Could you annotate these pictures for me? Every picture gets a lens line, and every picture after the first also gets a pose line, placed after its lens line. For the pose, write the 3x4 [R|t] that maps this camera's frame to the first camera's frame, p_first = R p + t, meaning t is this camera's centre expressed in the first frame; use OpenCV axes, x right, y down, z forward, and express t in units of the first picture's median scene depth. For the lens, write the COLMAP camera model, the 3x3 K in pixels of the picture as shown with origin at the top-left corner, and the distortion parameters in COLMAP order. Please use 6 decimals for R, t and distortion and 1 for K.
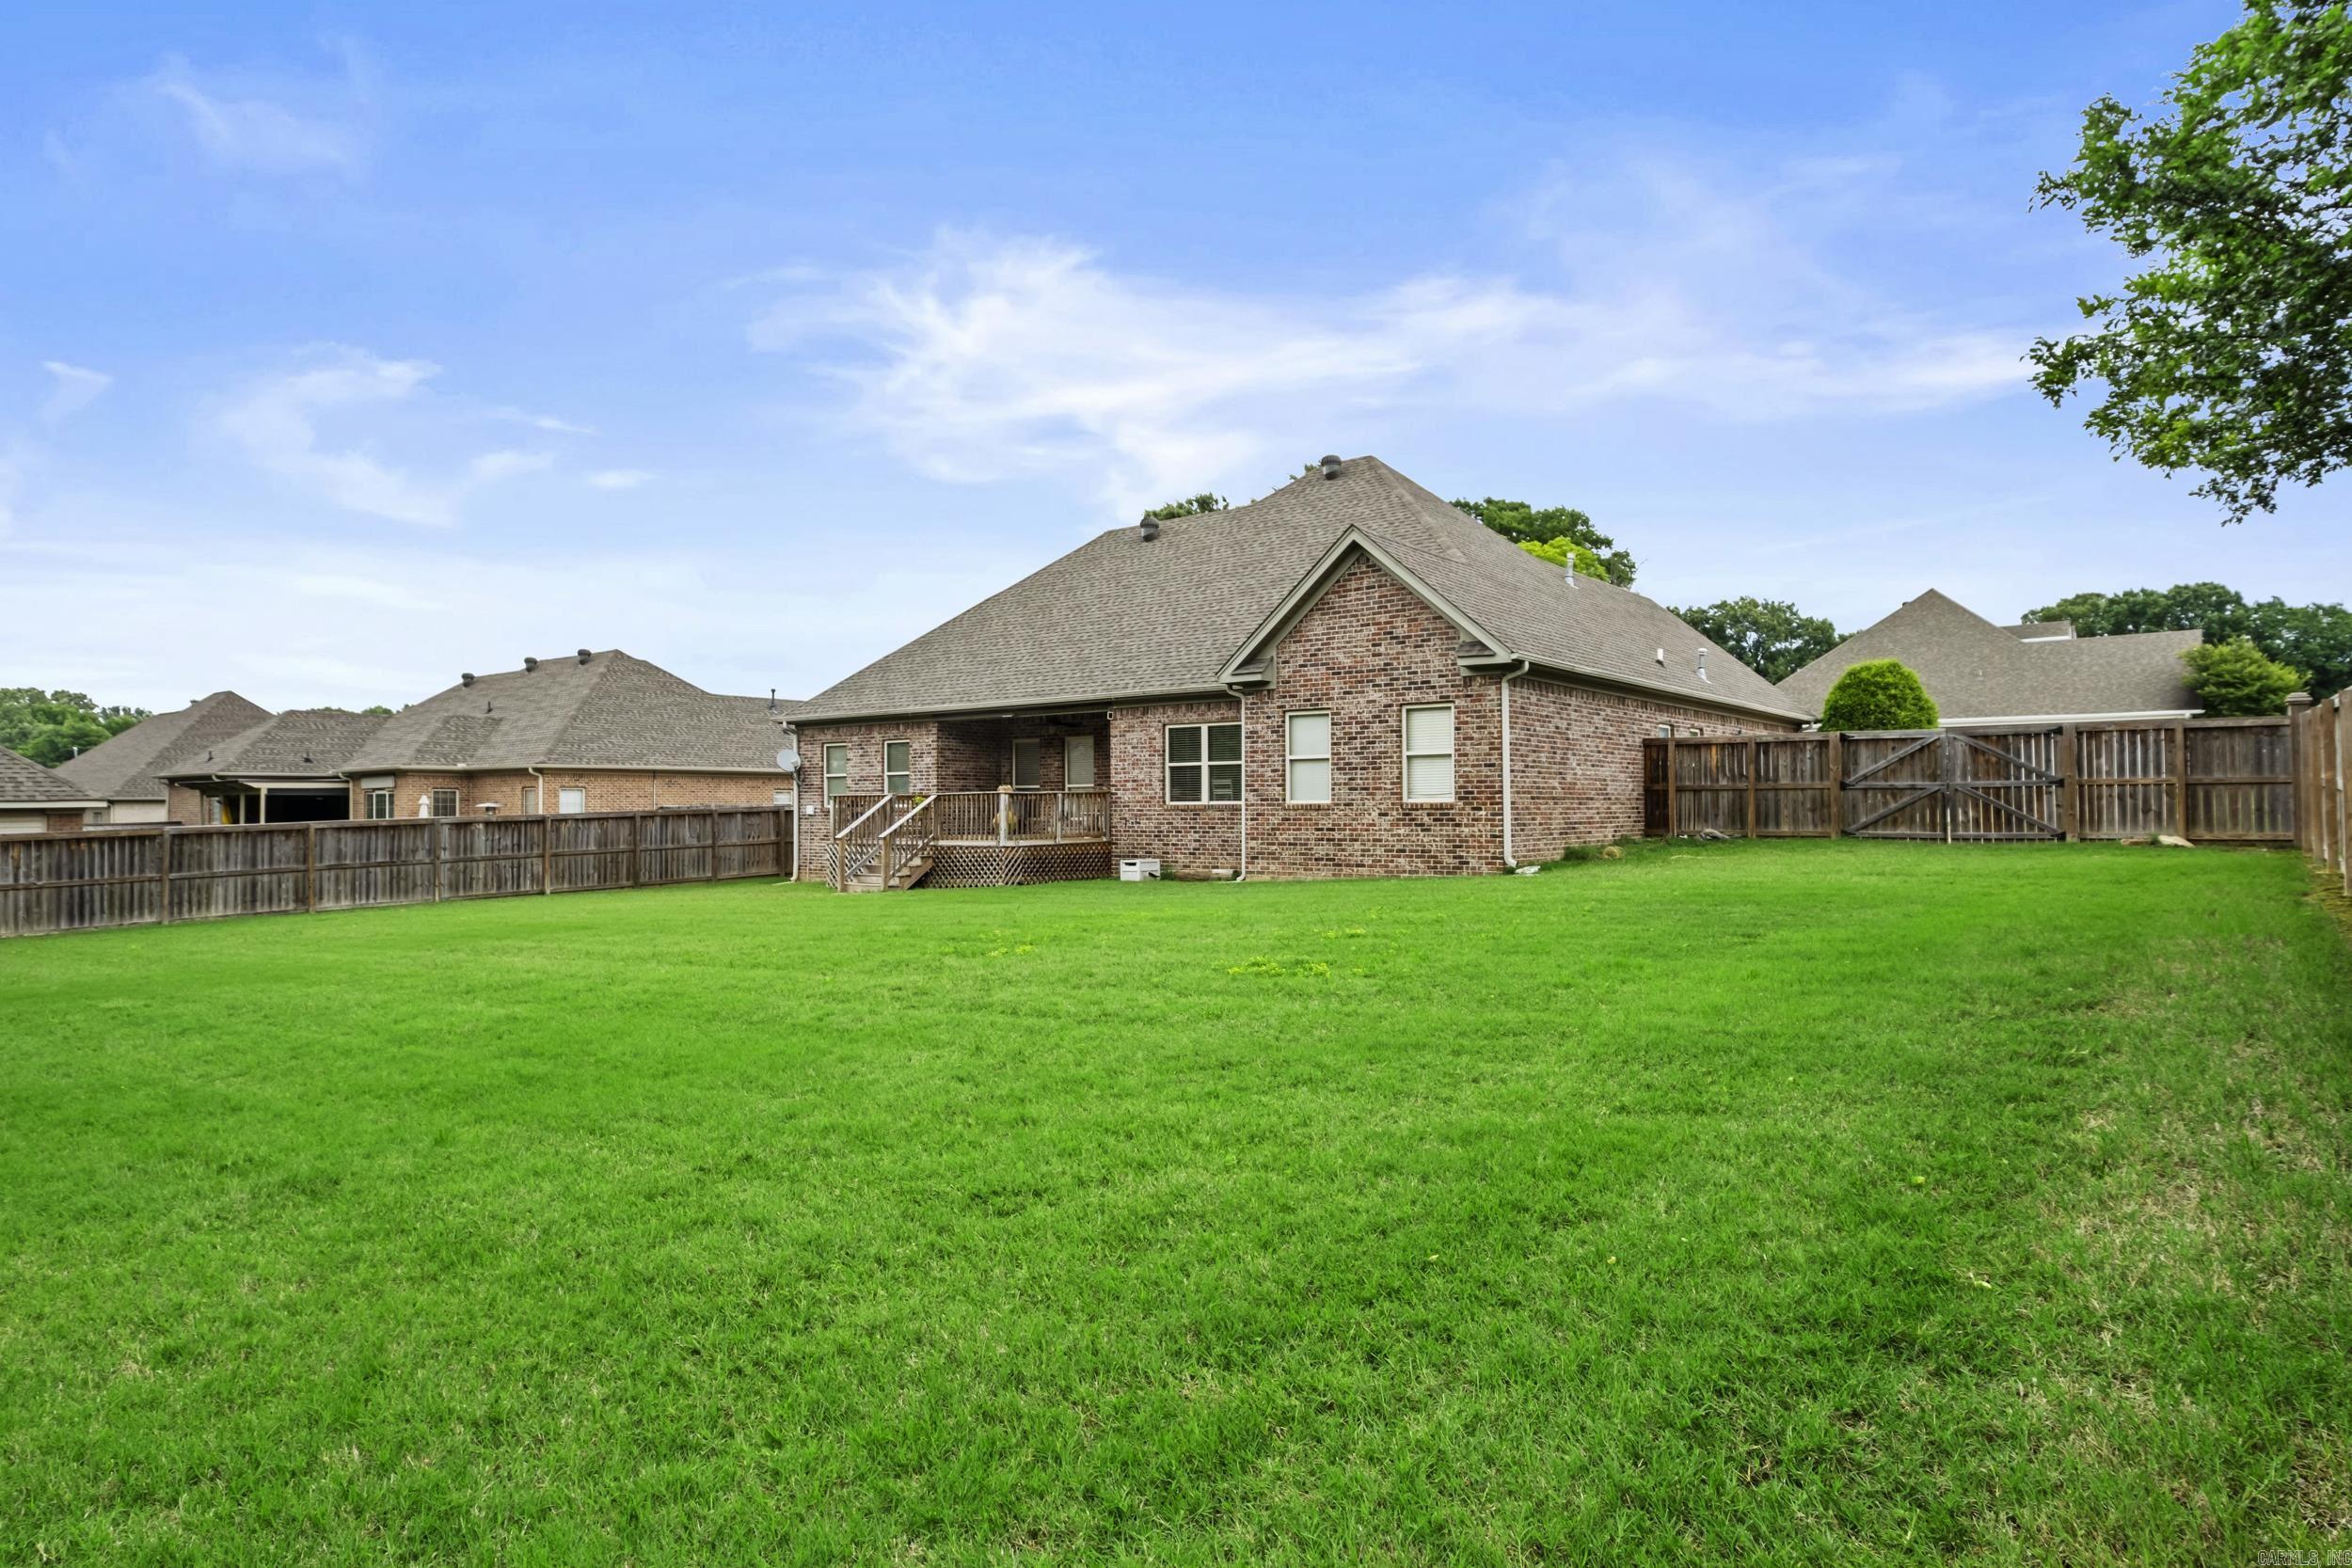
lens RADIAL K [[1335.5, 0, 1181.9], [0, 1335.5, 788.4], [0, 0, 1]] dist [-0.001654, 0.001466]
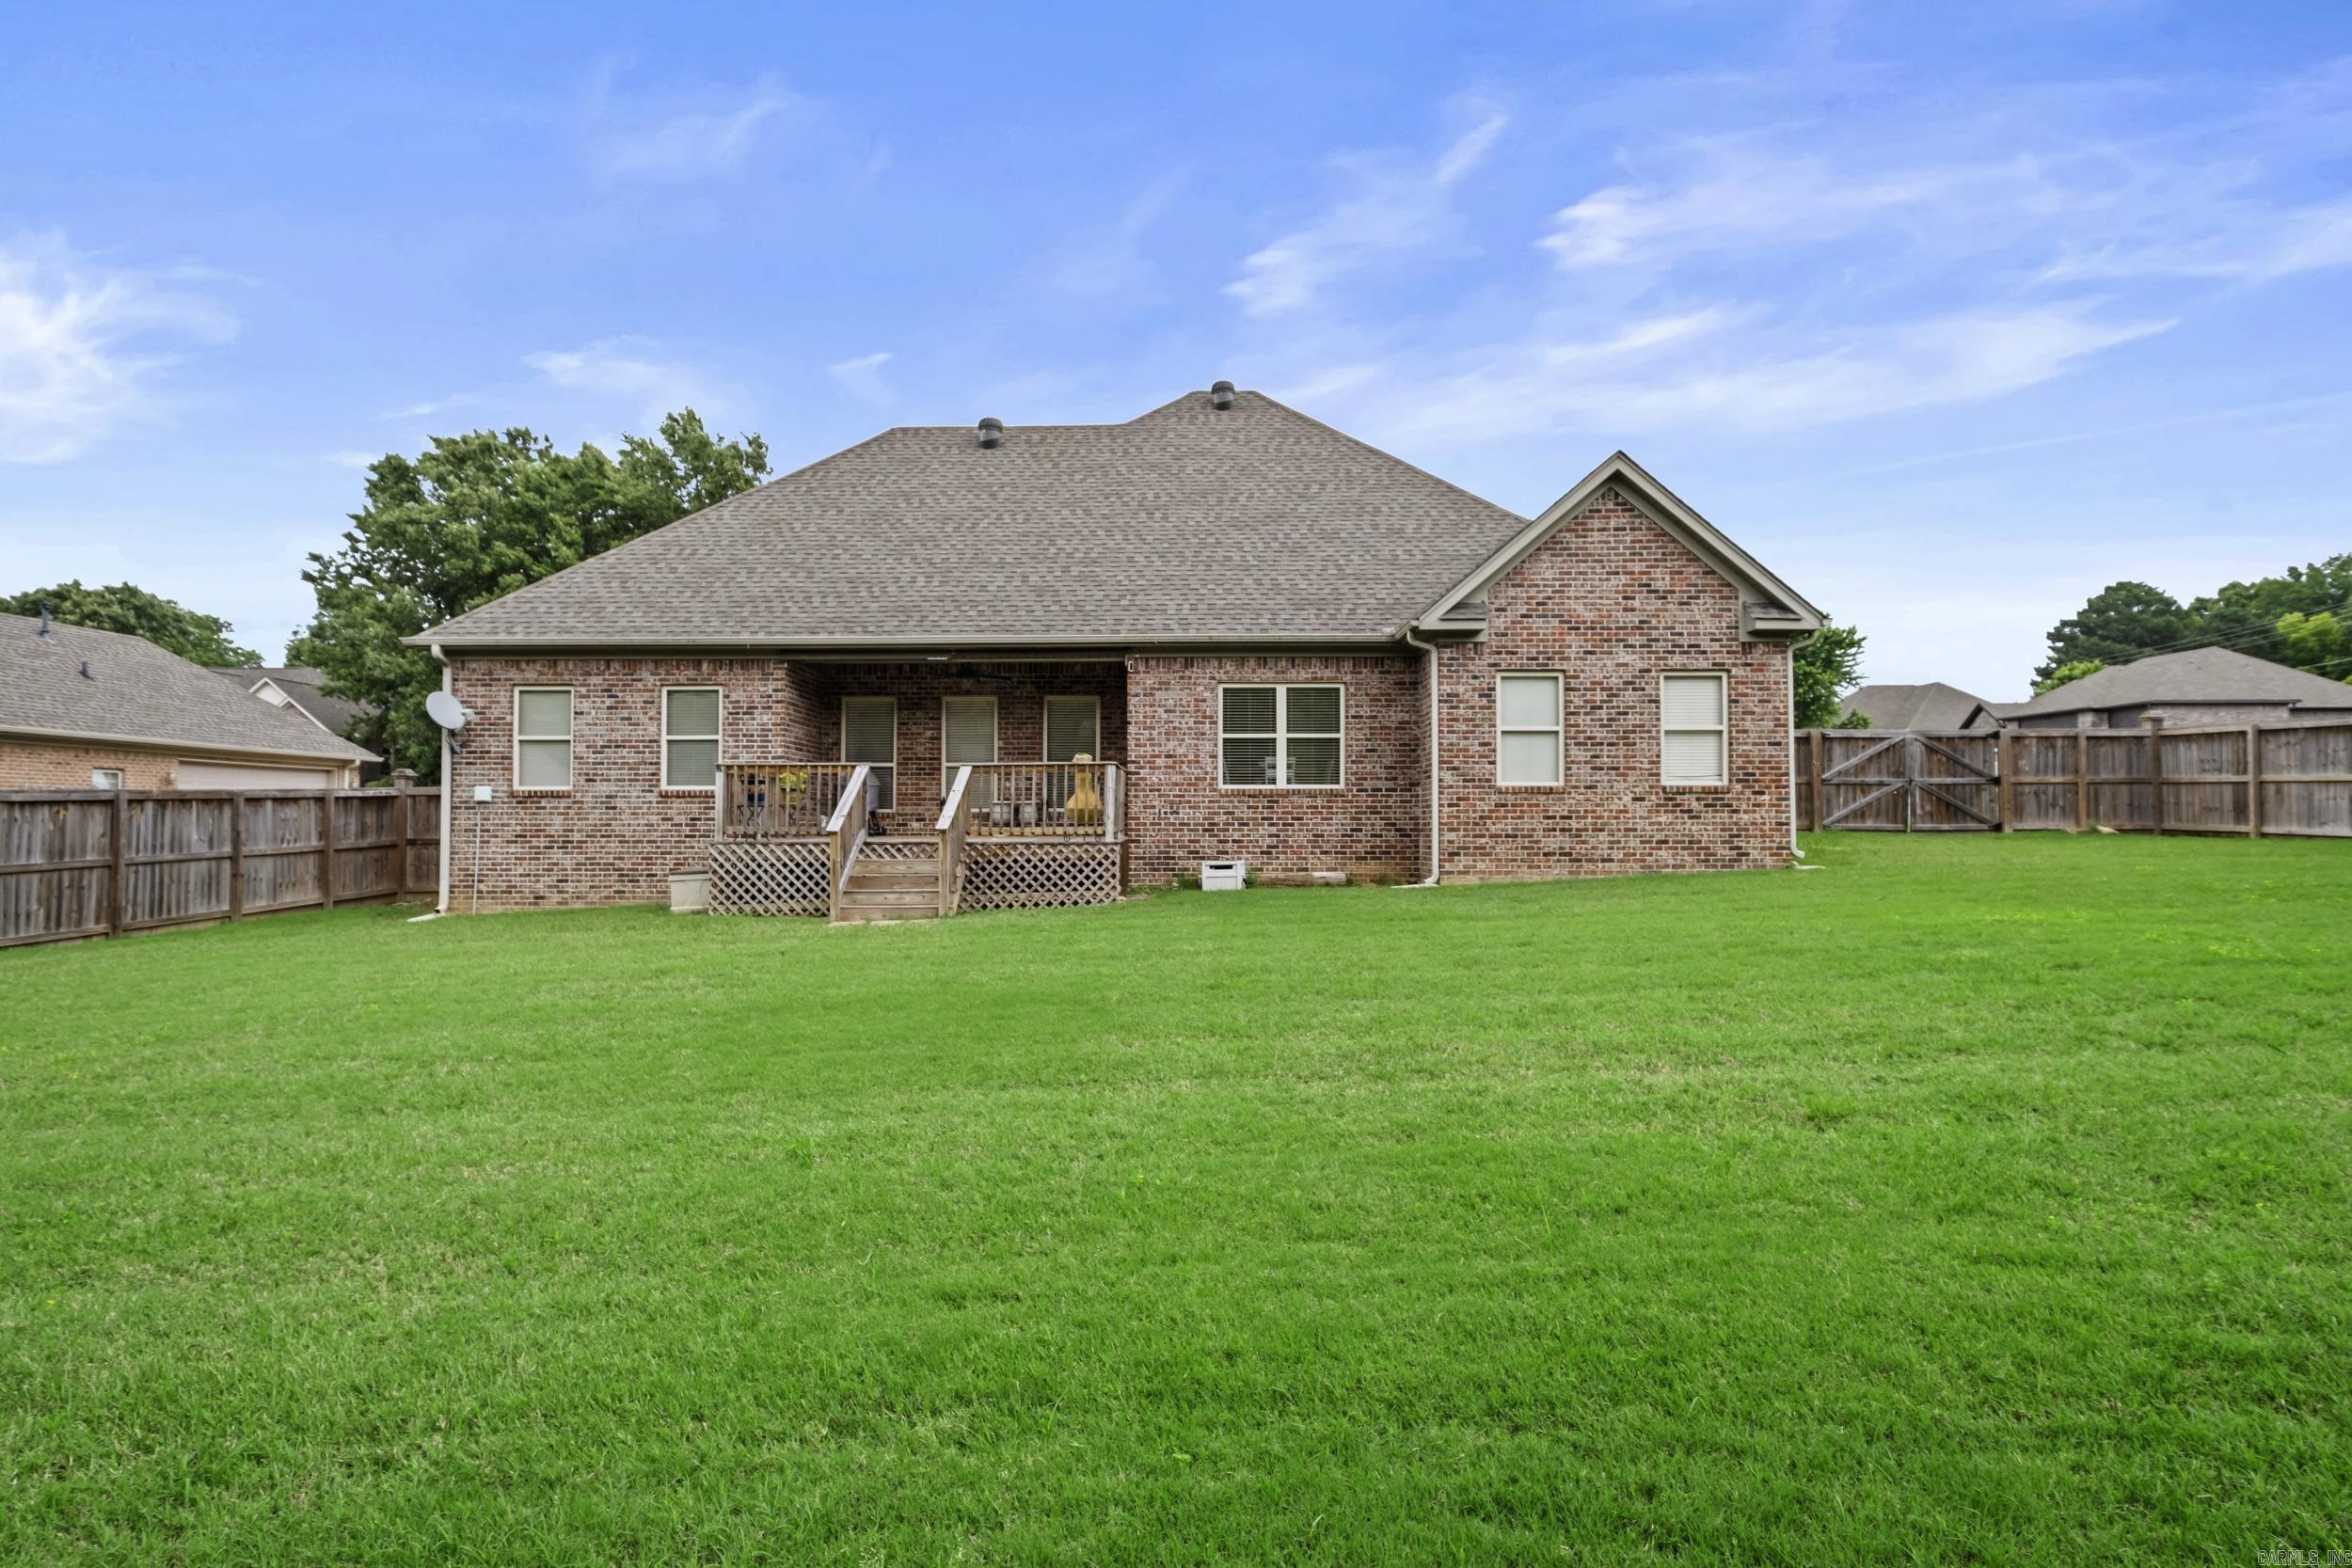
lens RADIAL K [[1335.5, 0, 1176.8], [0, 1335.5, 775.4], [0, 0, 1]] dist [-0.001654, 0.001466]
pose [[0.804077, 0.026343, 0.593941, -0.549489], [-0.012537, 0.999547, -0.027359, 0.029348], [-0.594393, 0.014552, 0.804043, 0.467907]]
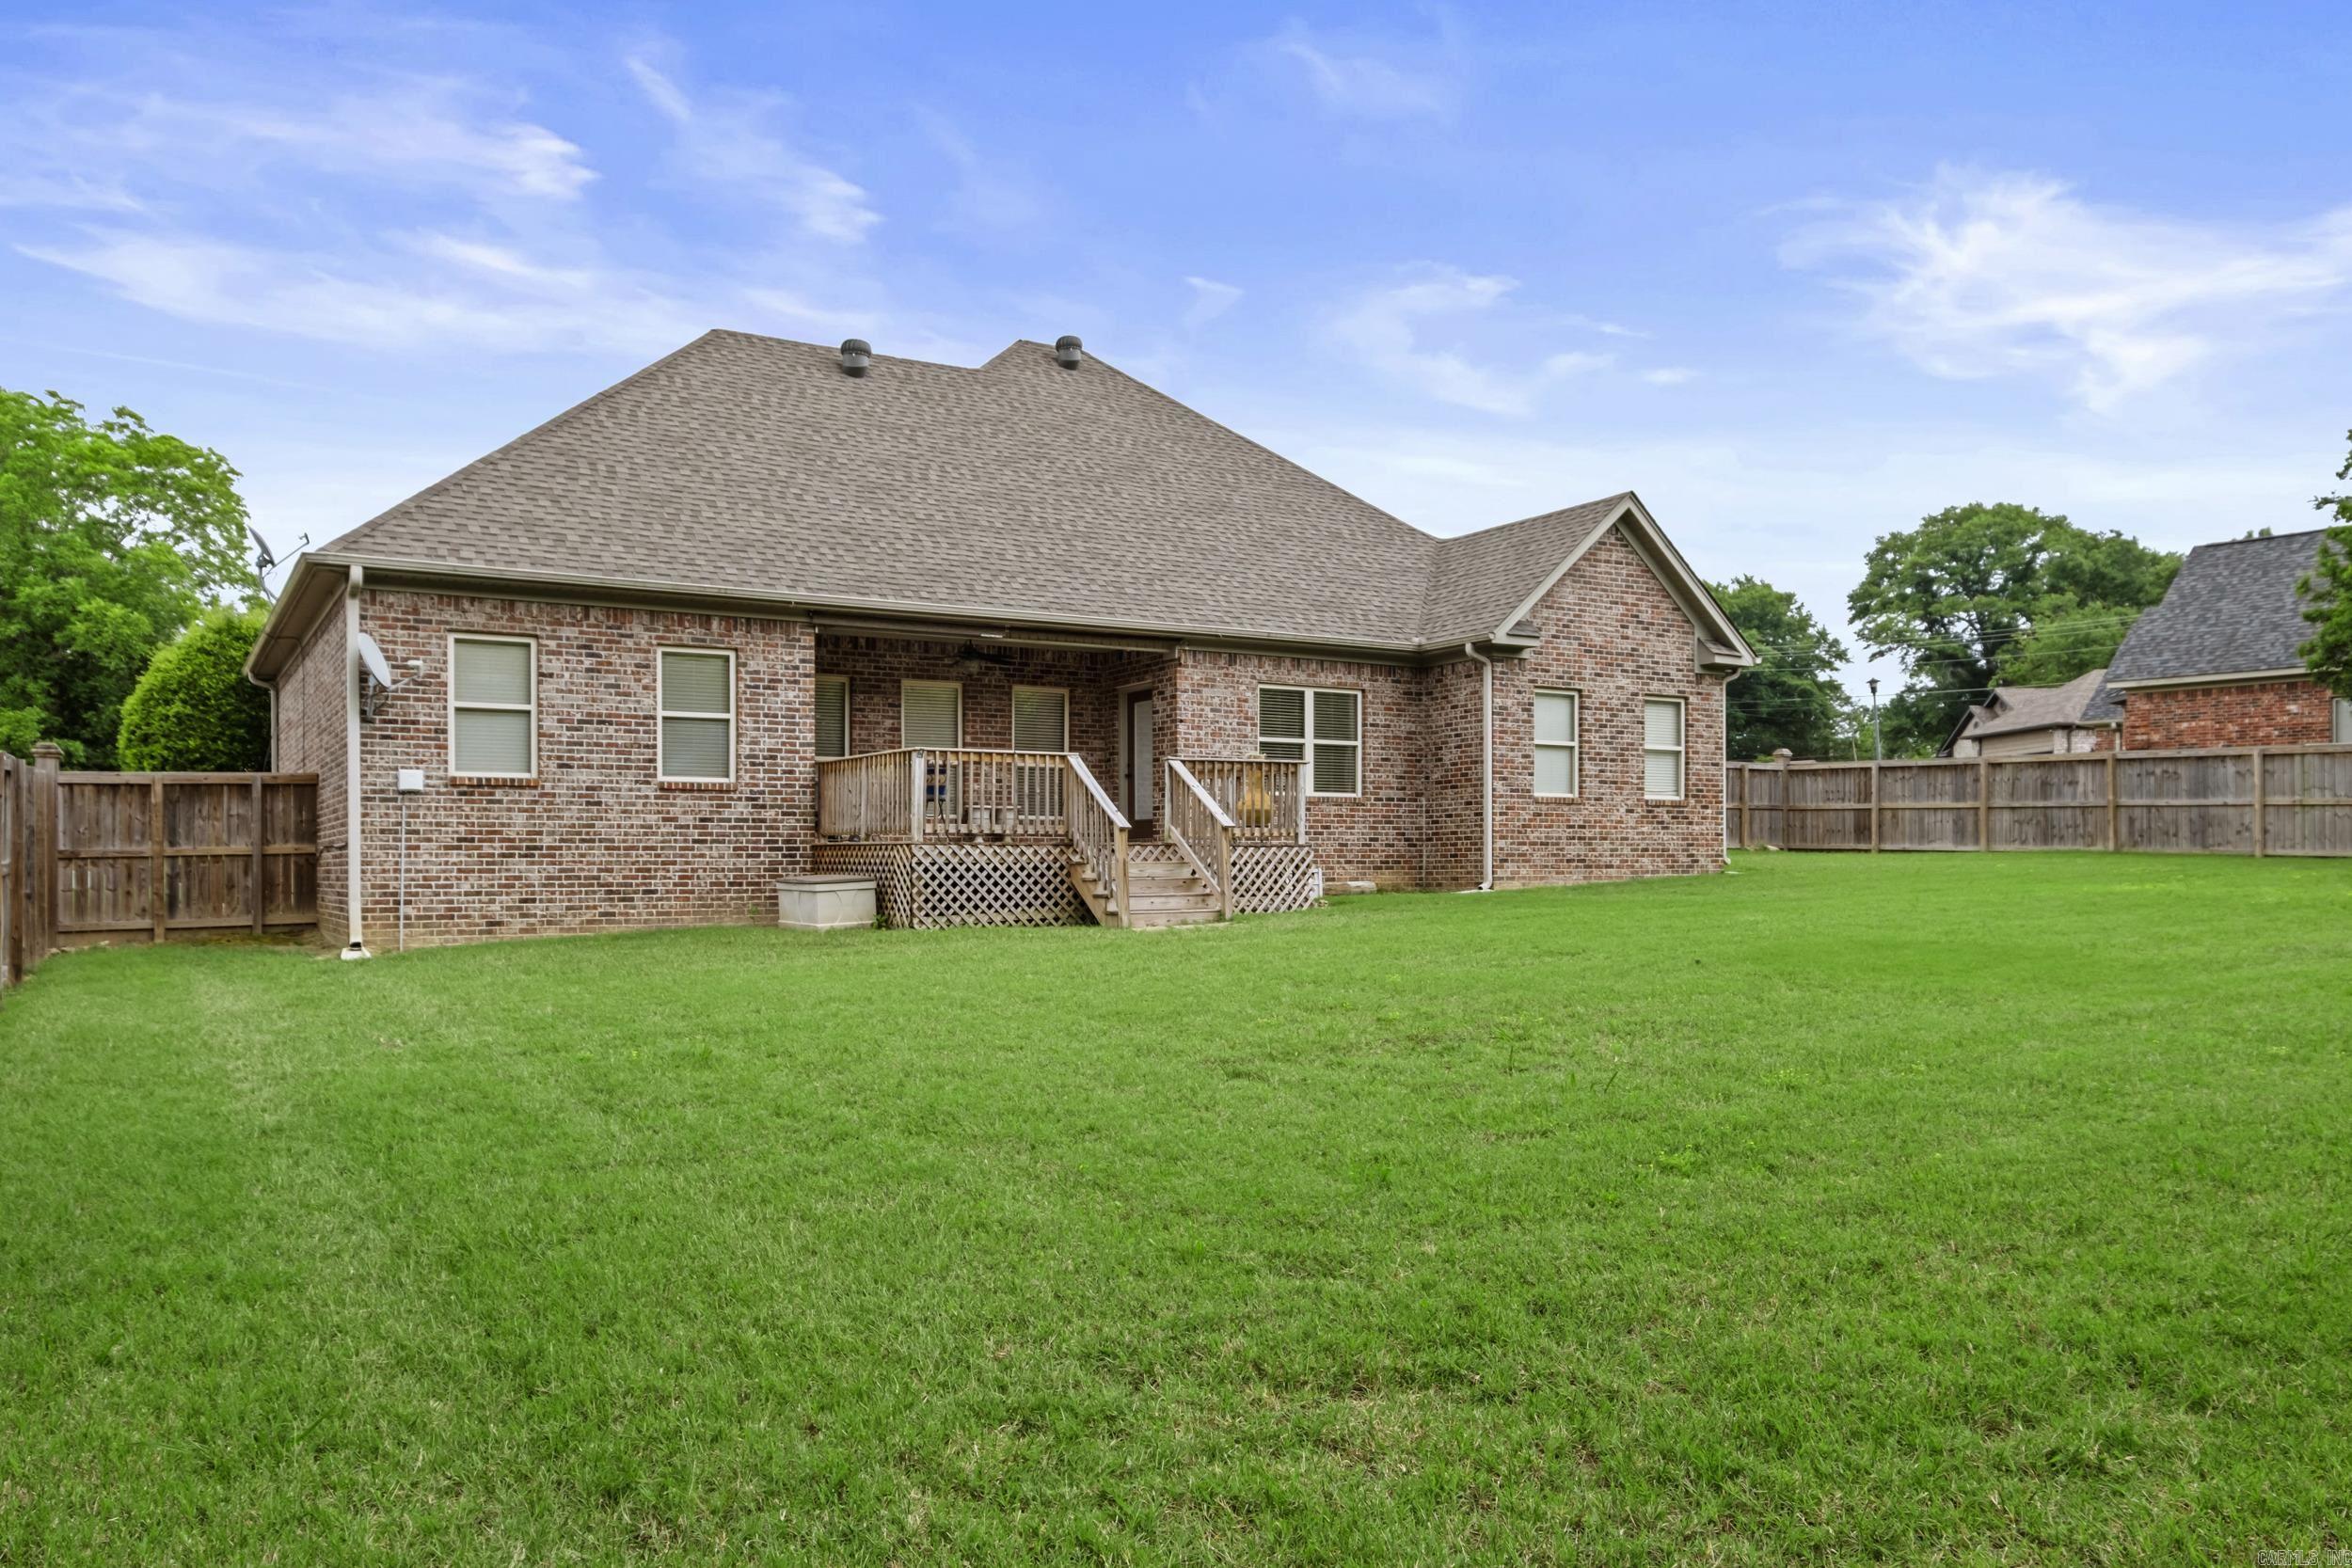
lens RADIAL K [[1666.0, 0, 1166.7], [0, 1666.0, 865.9], [0, 0, 1]] dist [-0.003942, 0.000642]
pose [[0.371758, 0.005998, 0.928310, -0.980538], [-0.012262, 0.999924, -0.001550, 0.059669], [-0.928249, -0.010806, 0.371803, 0.818507]]
